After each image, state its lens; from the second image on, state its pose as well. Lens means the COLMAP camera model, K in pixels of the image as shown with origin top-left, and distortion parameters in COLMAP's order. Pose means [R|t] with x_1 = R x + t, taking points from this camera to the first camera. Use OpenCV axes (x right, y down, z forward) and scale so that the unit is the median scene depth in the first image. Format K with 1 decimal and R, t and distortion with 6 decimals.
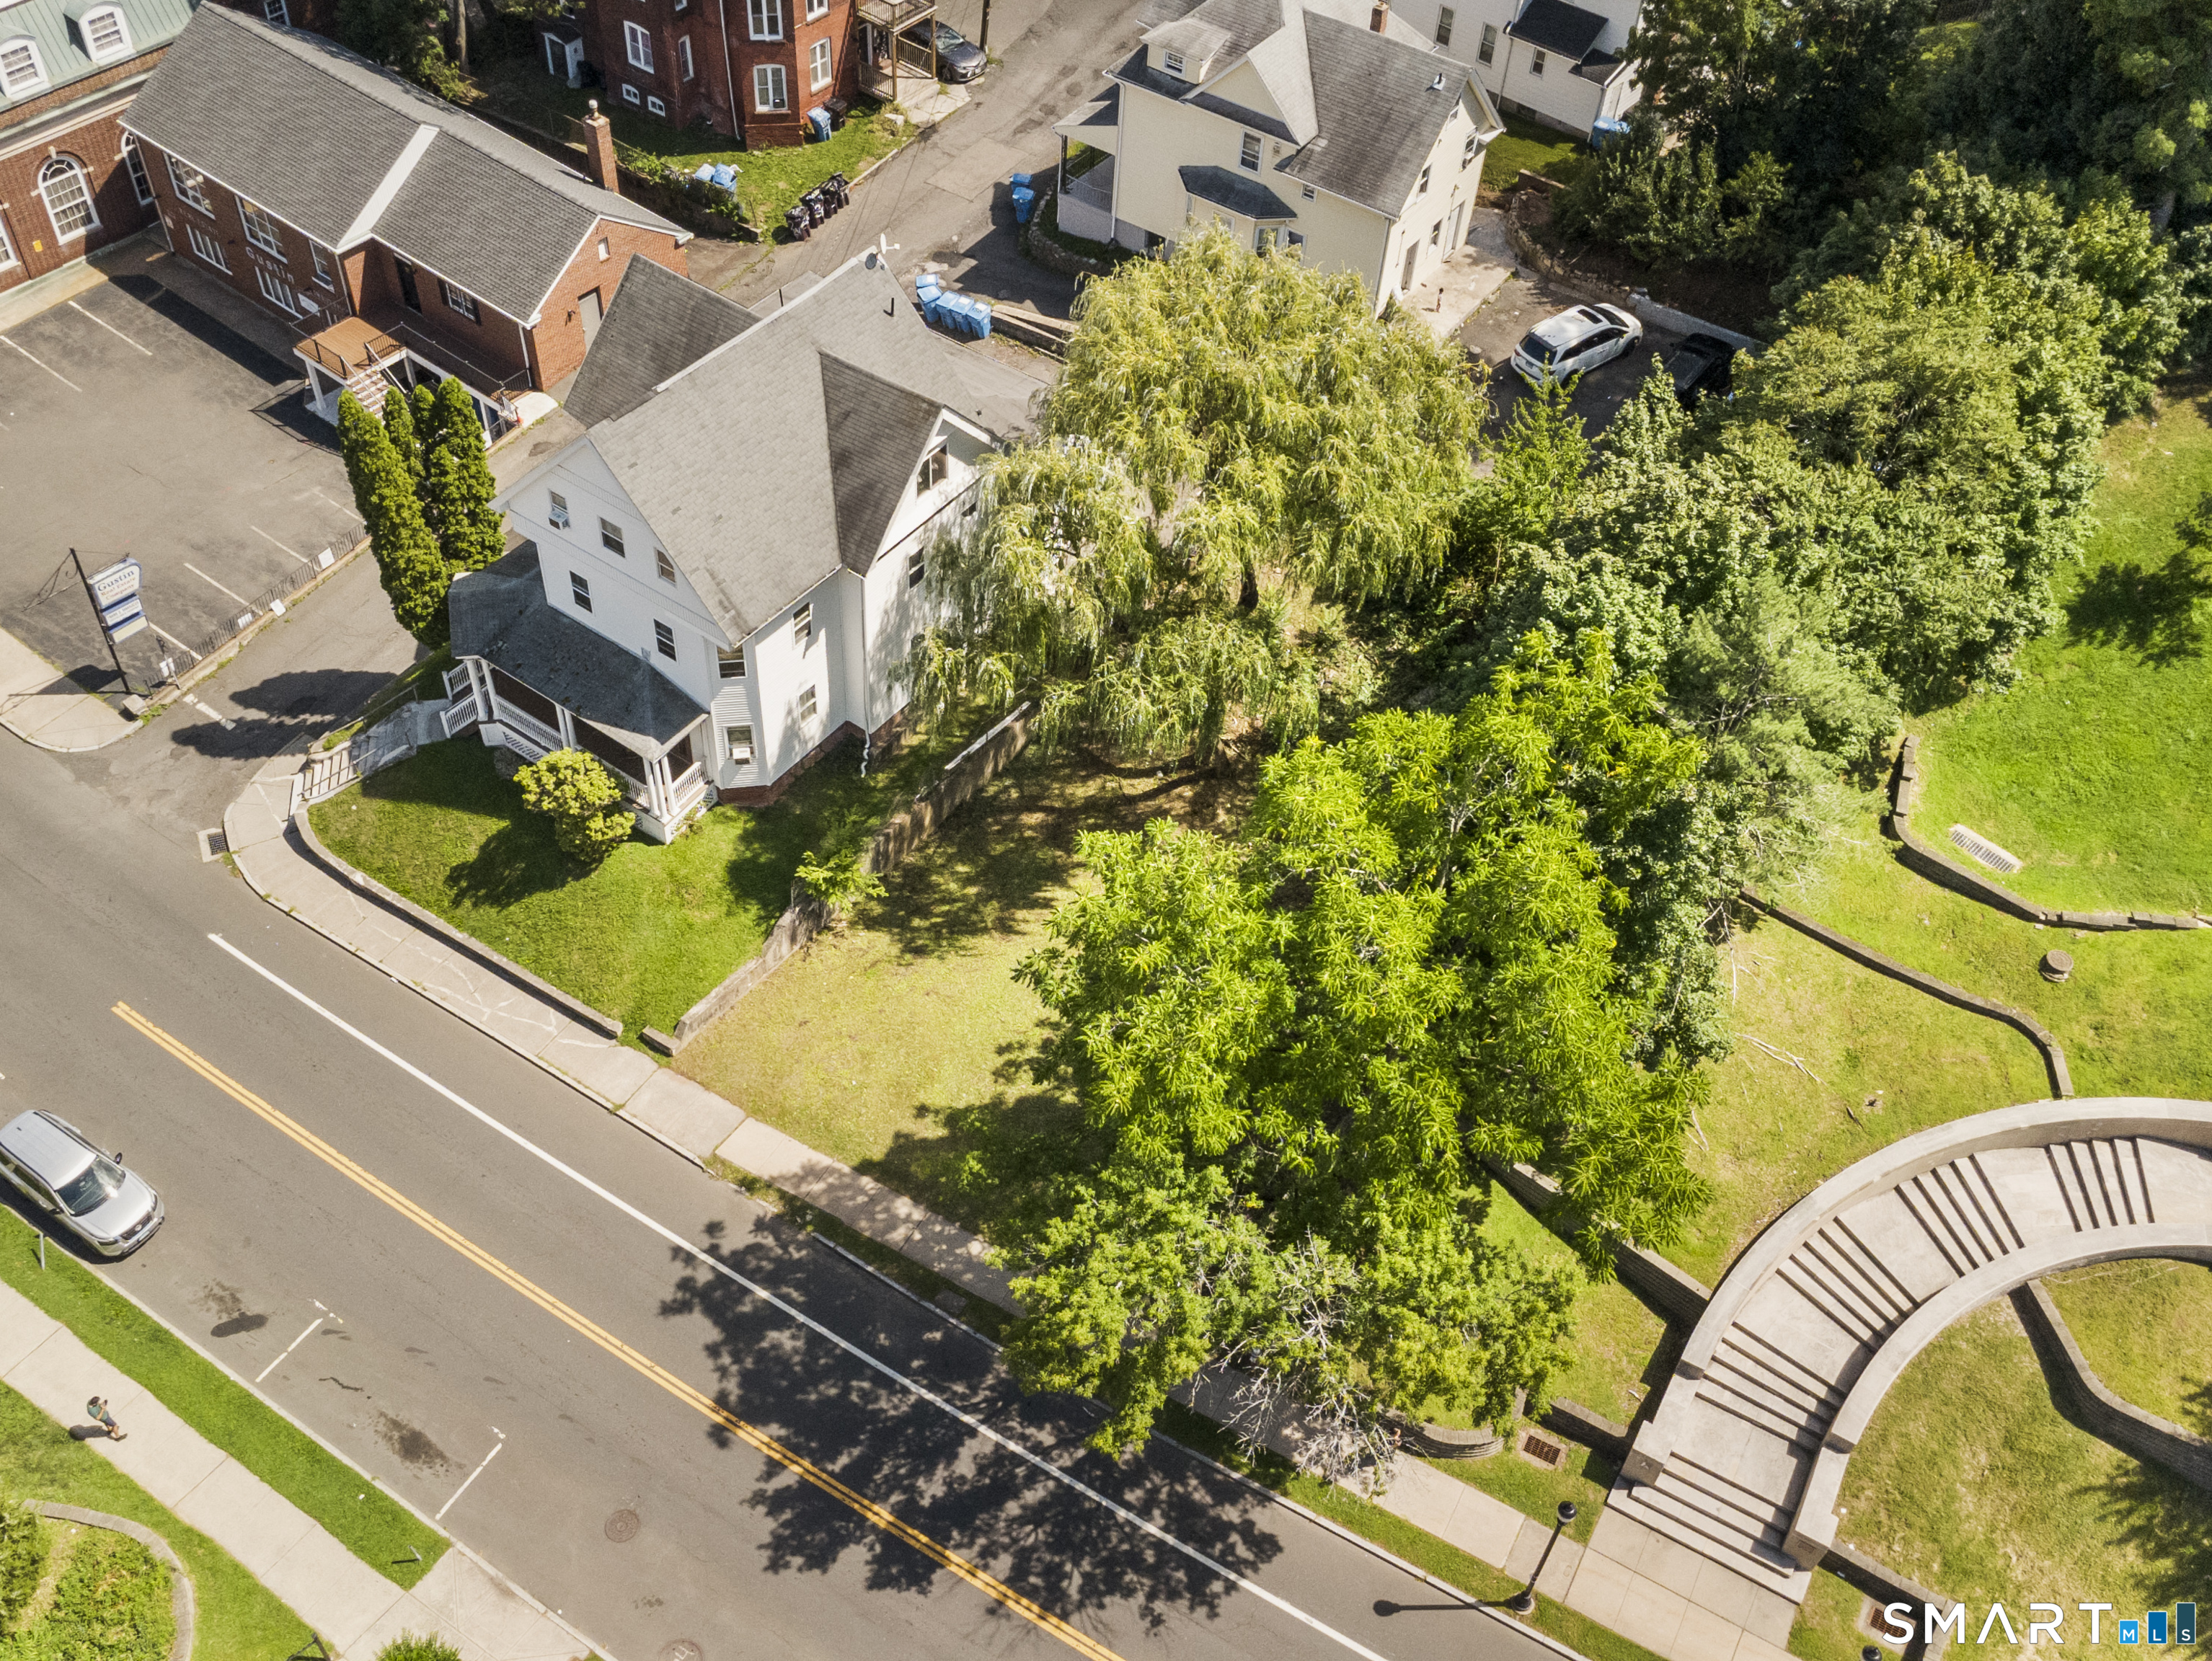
lens RADIAL K [[2112.0, 0, 1106.0], [0, 2112.0, 830.5], [0, 0, 1]] dist [0.009418, 0.004544]
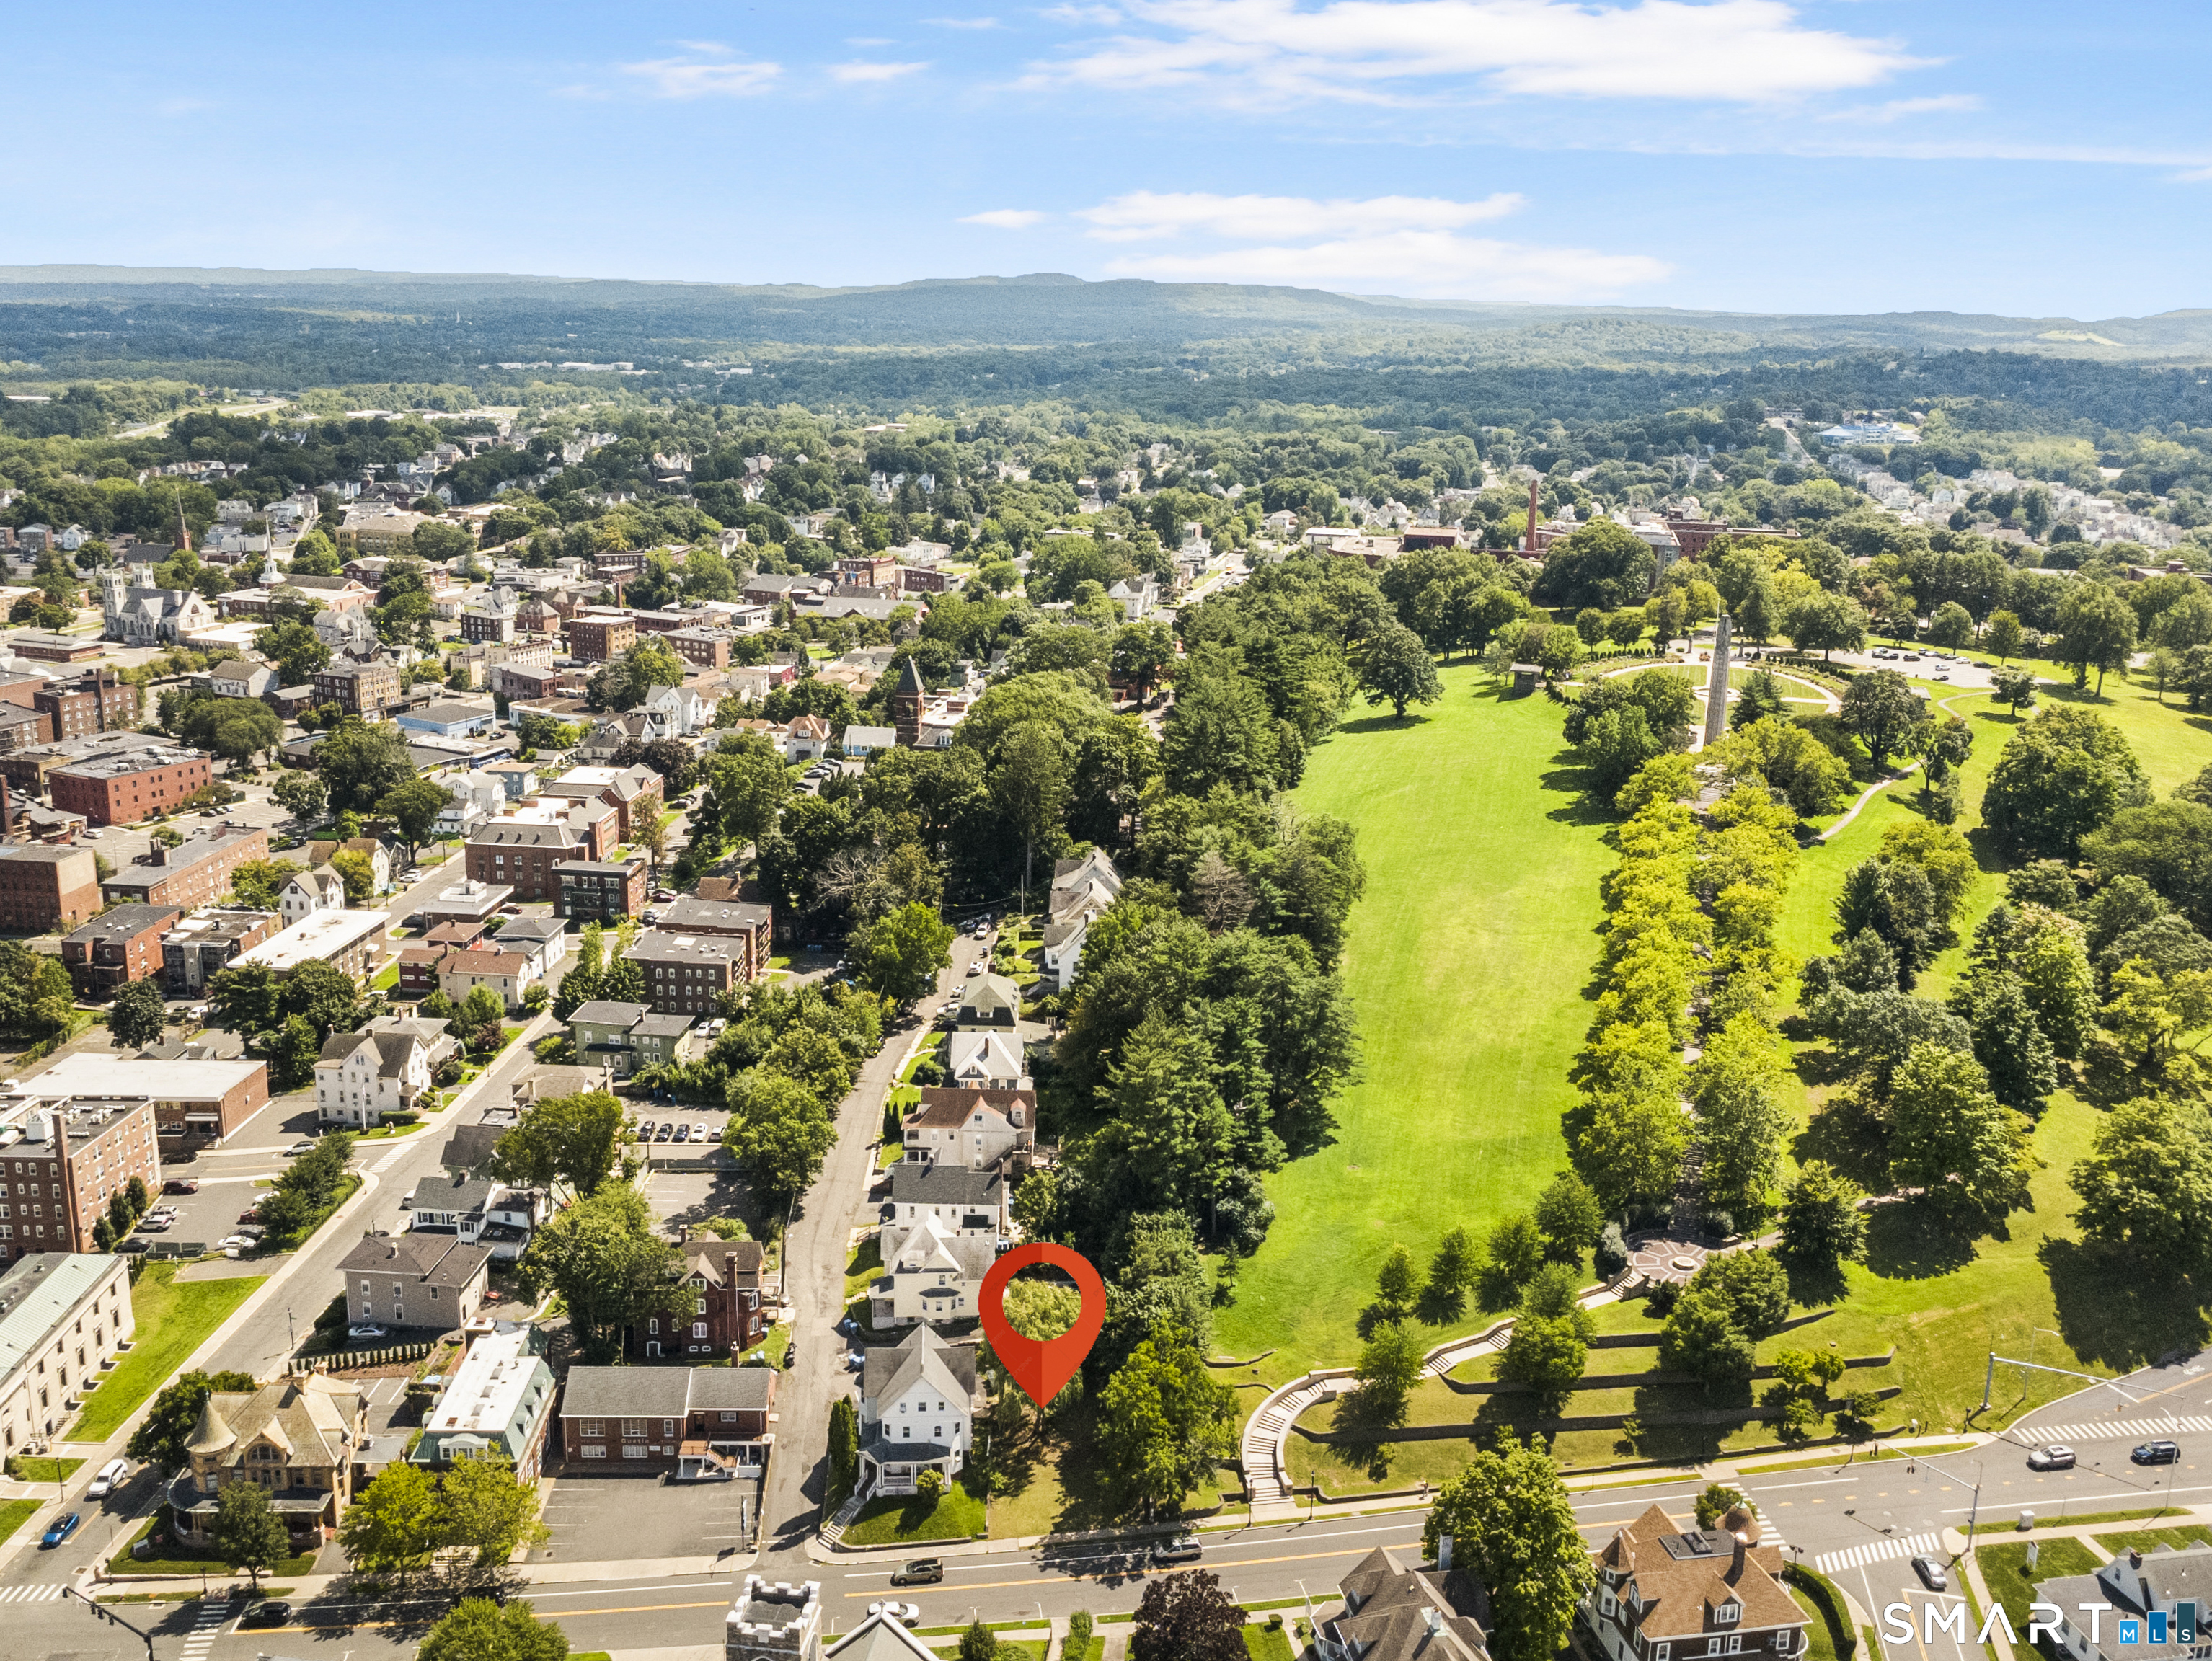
lens RADIAL K [[2112.0, 0, 1106.0], [0, 2112.0, 830.5], [0, 0, 1]] dist [0.009418, 0.004544]
pose [[0.773766, -0.202569, 0.600210, -1.720057], [0.482428, 0.802497, -0.351087, 0.439399], [-0.410547, 0.561217, 0.718670, -2.057815]]
